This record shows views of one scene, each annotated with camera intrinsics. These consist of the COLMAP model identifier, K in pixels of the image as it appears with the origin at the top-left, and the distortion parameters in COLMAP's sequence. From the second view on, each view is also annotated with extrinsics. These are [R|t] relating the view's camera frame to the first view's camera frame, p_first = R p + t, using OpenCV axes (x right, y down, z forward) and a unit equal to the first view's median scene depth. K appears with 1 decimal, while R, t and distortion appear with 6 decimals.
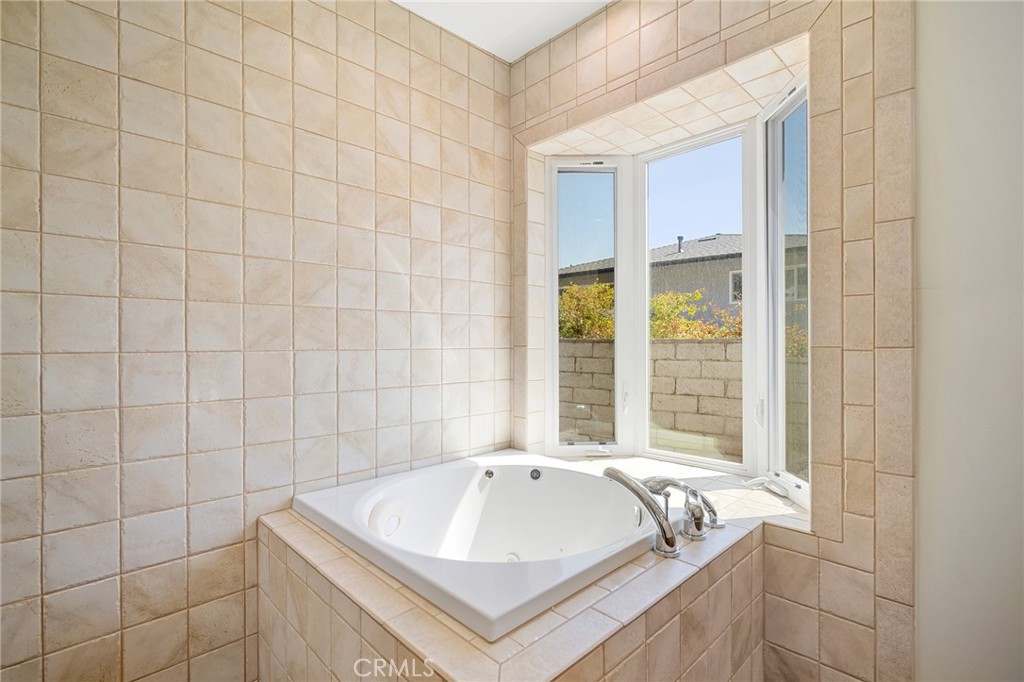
lens RADIAL K [[478.9, 0, 510.9], [0, 478.9, 346.7], [0, 0, 1]] dist [-0.003670, 0.000435]
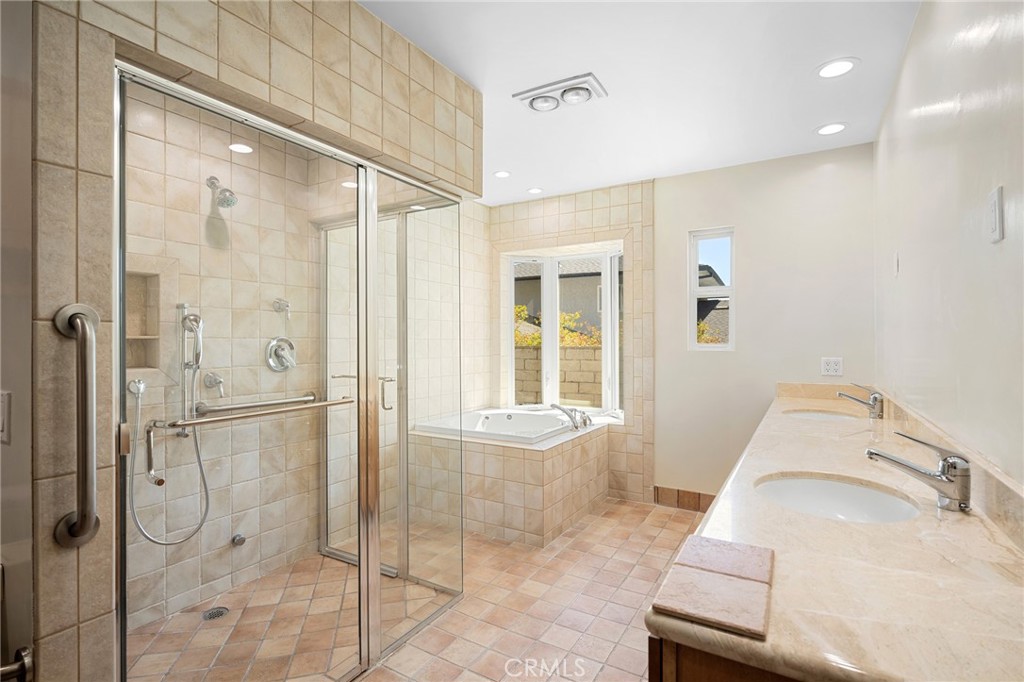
lens RADIAL K [[496.9, 0, 520.4], [0, 496.9, 340.4], [0, 0, 1]] dist [0.018707, -0.000082]
pose [[0.962560, 0.001399, 0.271064, -0.639711], [0.001070, 0.999959, -0.008960, -0.058675], [-0.271066, 0.008915, 0.962519, -1.421891]]
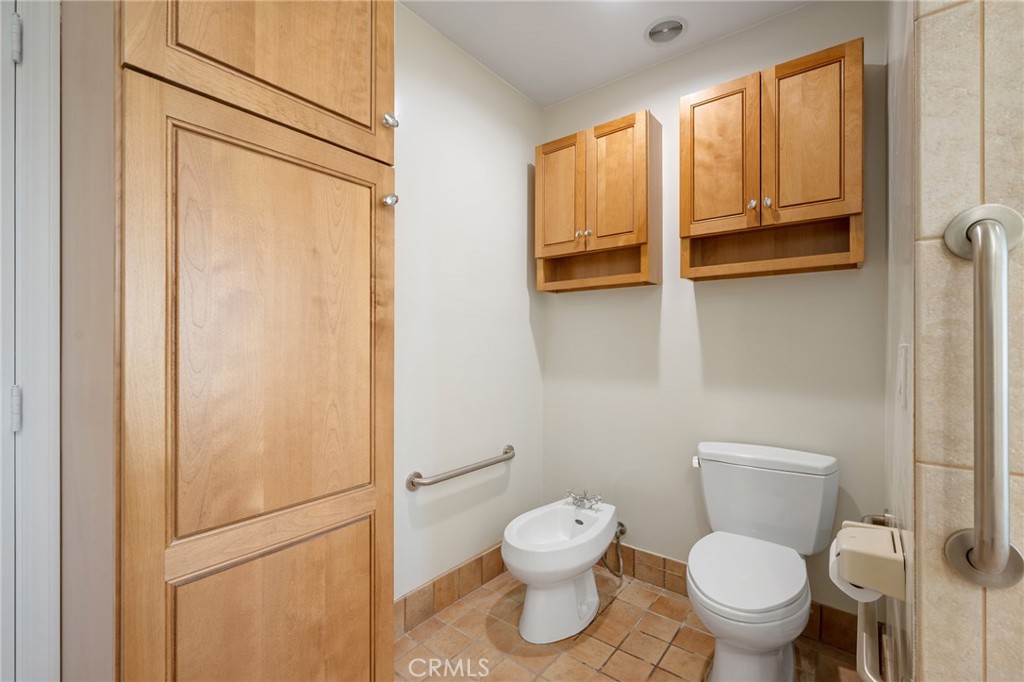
lens RADIAL K [[425.3, 0, 493.3], [0, 425.3, 339.4], [0, 0, 1]] dist [-0.000020, -0.000403]
pose [[0.135444, 0.001264, -0.990784, -0.733684], [-0.006566, 0.999978, 0.000379, 0.008677], [0.990763, 0.006455, 0.135449, -1.038387]]
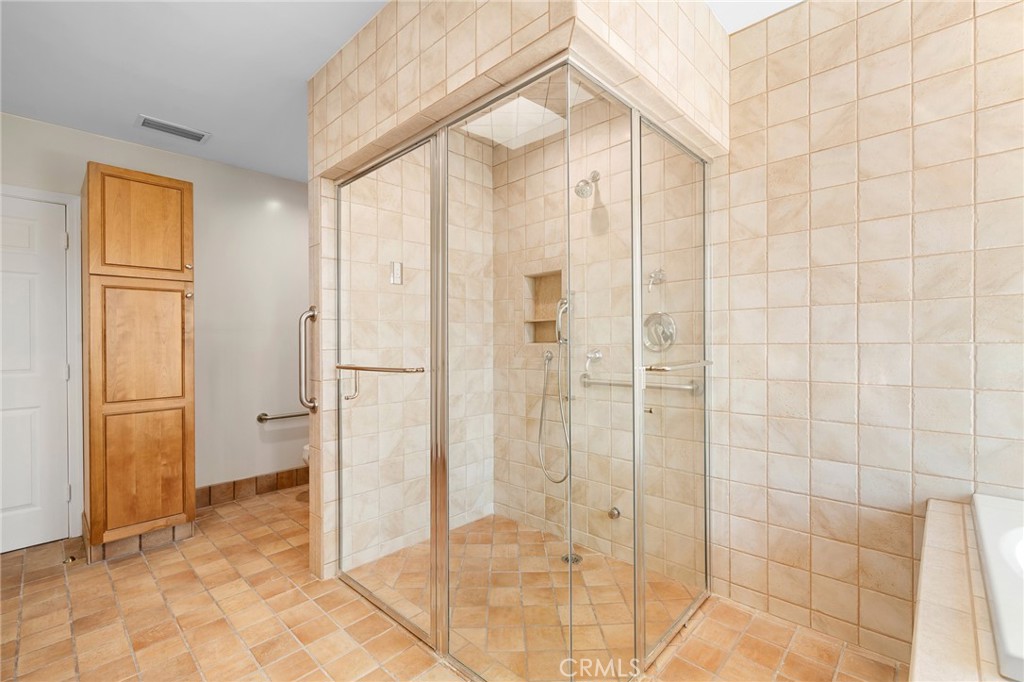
lens RADIAL K [[454.7, 0, 525.1], [0, 454.7, 338.9], [0, 0, 1]] dist [-0.000083, -0.000022]
pose [[0.056526, -0.002887, -0.998397, 0.437462], [0.005672, 0.999981, -0.002571, -0.003715], [0.998385, -0.005518, 0.056541, 0.044504]]
